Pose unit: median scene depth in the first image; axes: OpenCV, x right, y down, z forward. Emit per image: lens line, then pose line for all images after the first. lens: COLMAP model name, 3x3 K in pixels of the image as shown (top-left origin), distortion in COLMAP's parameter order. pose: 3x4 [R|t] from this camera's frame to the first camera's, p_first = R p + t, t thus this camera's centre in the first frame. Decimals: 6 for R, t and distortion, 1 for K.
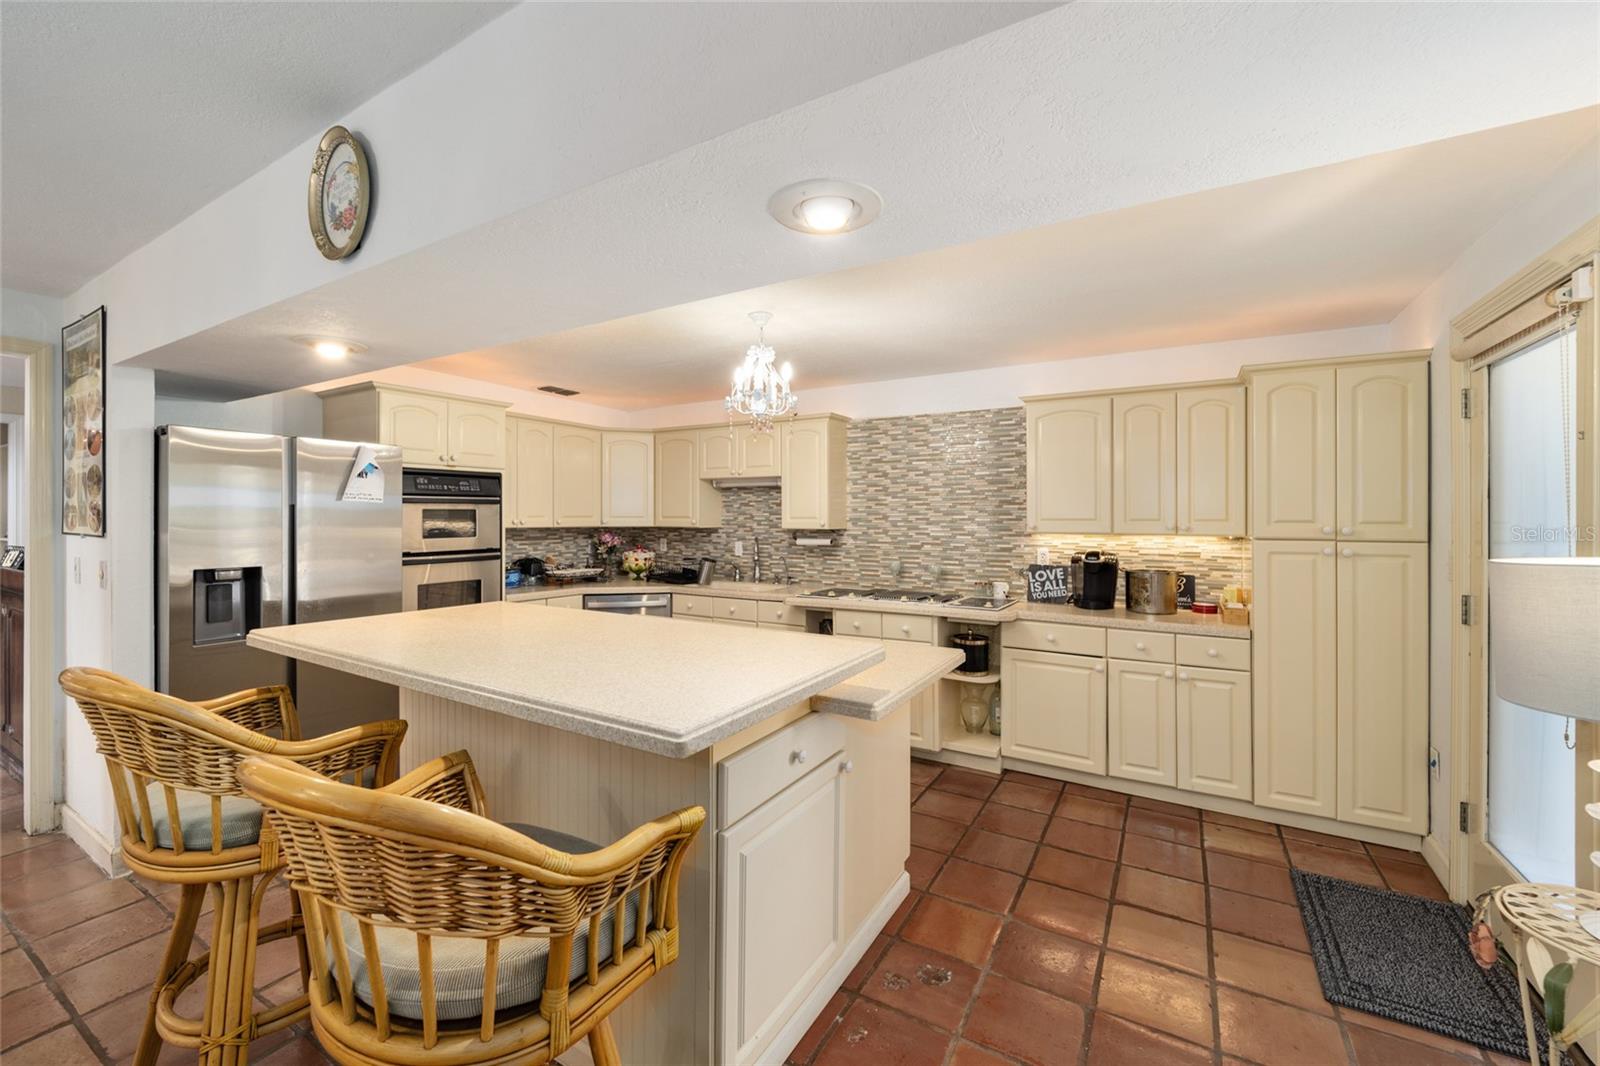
lens RADIAL K [[648.2, 0, 802.9], [0, 648.2, 513.9], [0, 0, 1]] dist [-0.002113, -0.002907]
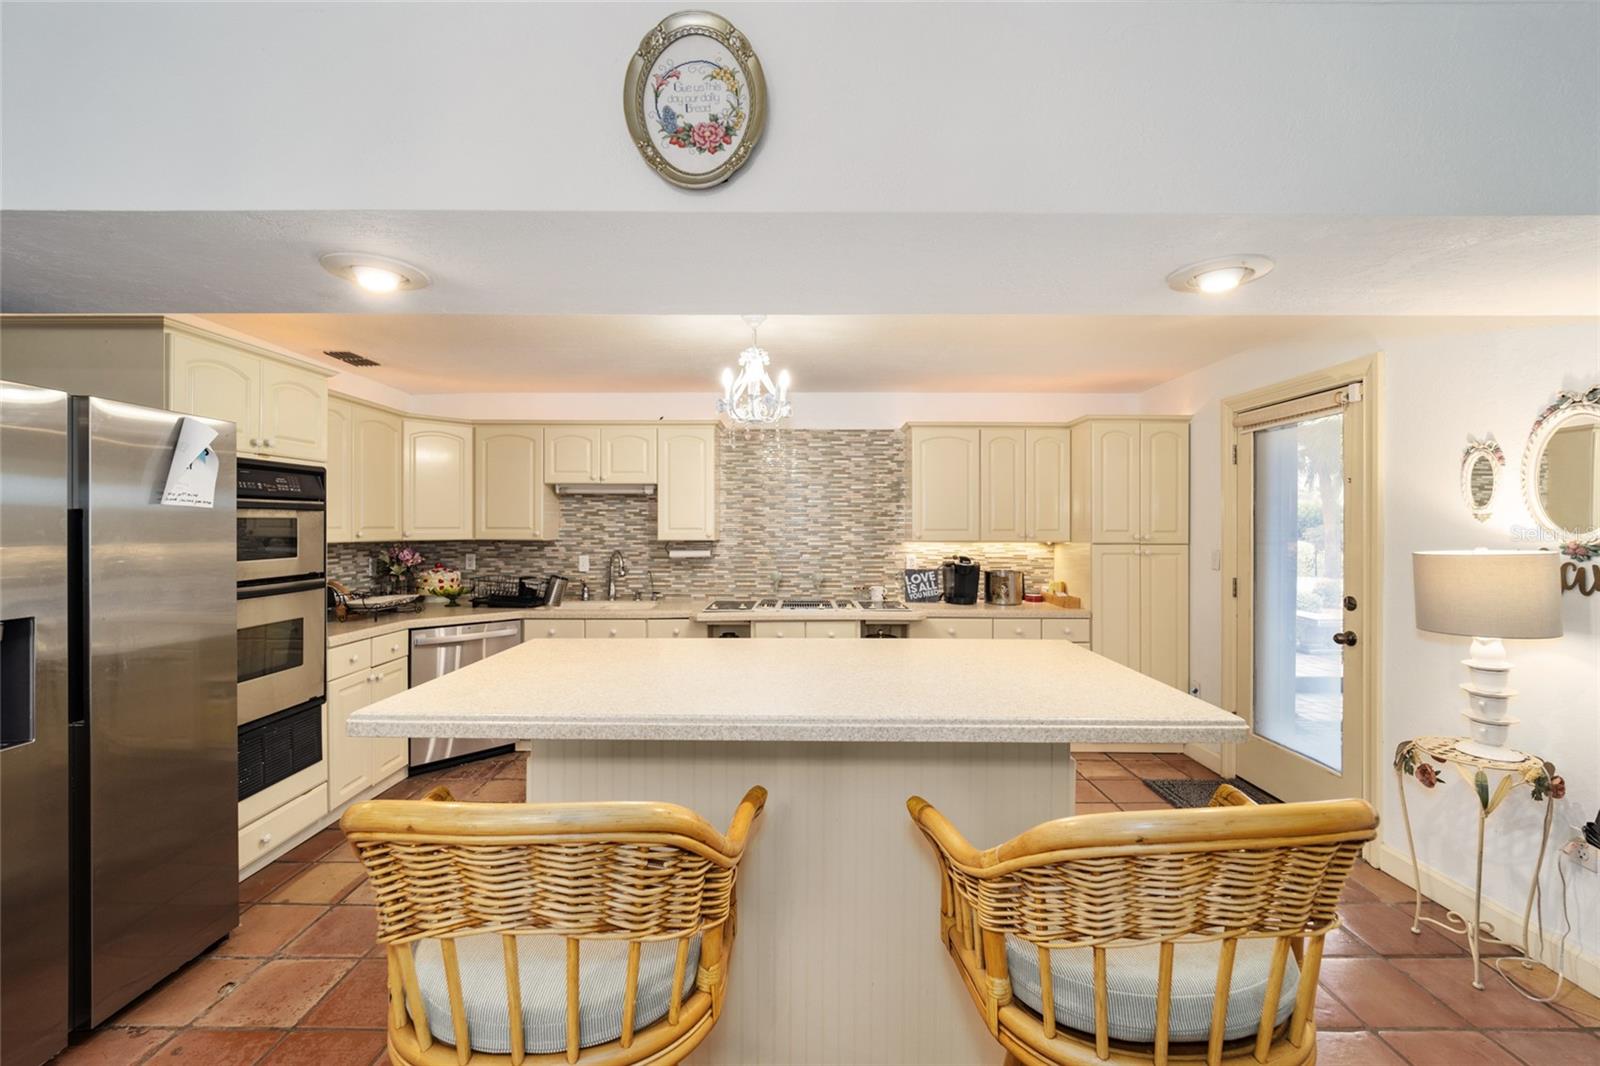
lens RADIAL K [[648.2, 0, 808.4], [0, 648.2, 524.6], [0, 0, 1]] dist [-0.002113, -0.002907]
pose [[0.856783, 0.000538, 0.515676, -0.385140], [-0.001794, 0.999997, 0.001937, -0.002379], [-0.515673, -0.002584, 0.856781, 0.112017]]
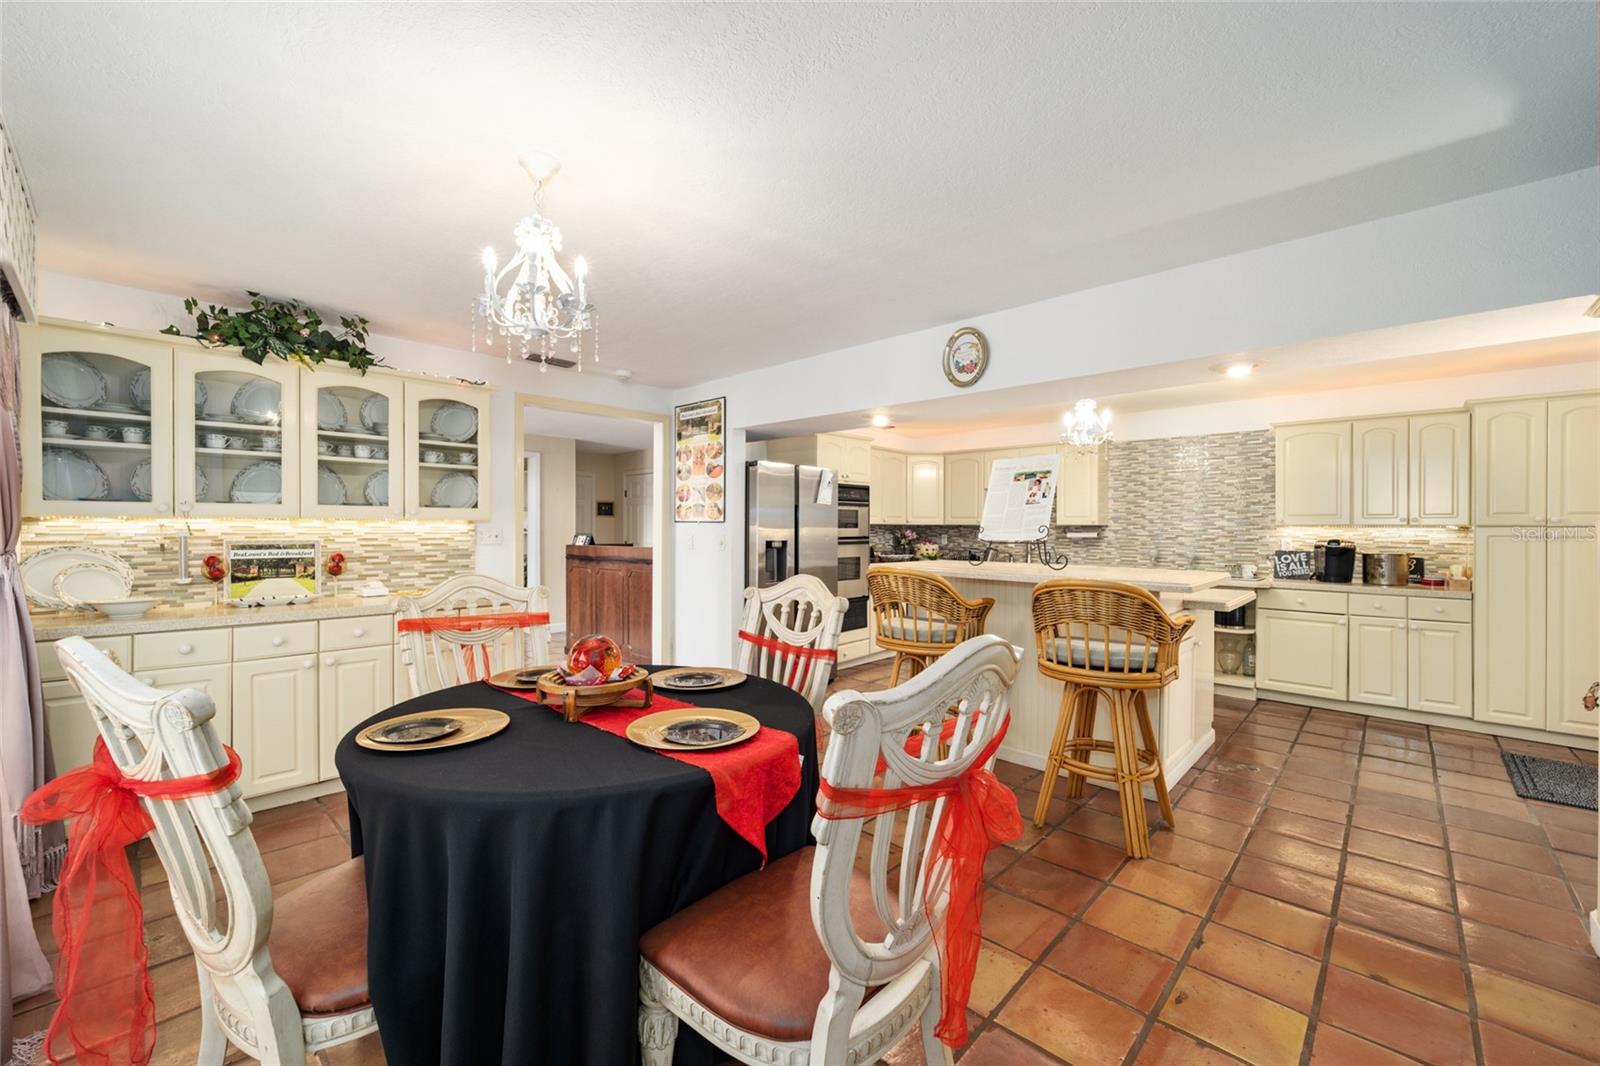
lens RADIAL K [[648.2, 0, 796.1], [0, 648.2, 530.2], [0, 0, 1]] dist [-0.002113, -0.002907]
pose [[0.974545, 0.002451, -0.224178, -0.302934], [-0.000909, 0.999975, 0.006980, 0.028834], [0.224189, -0.006599, 0.974523, -0.494014]]
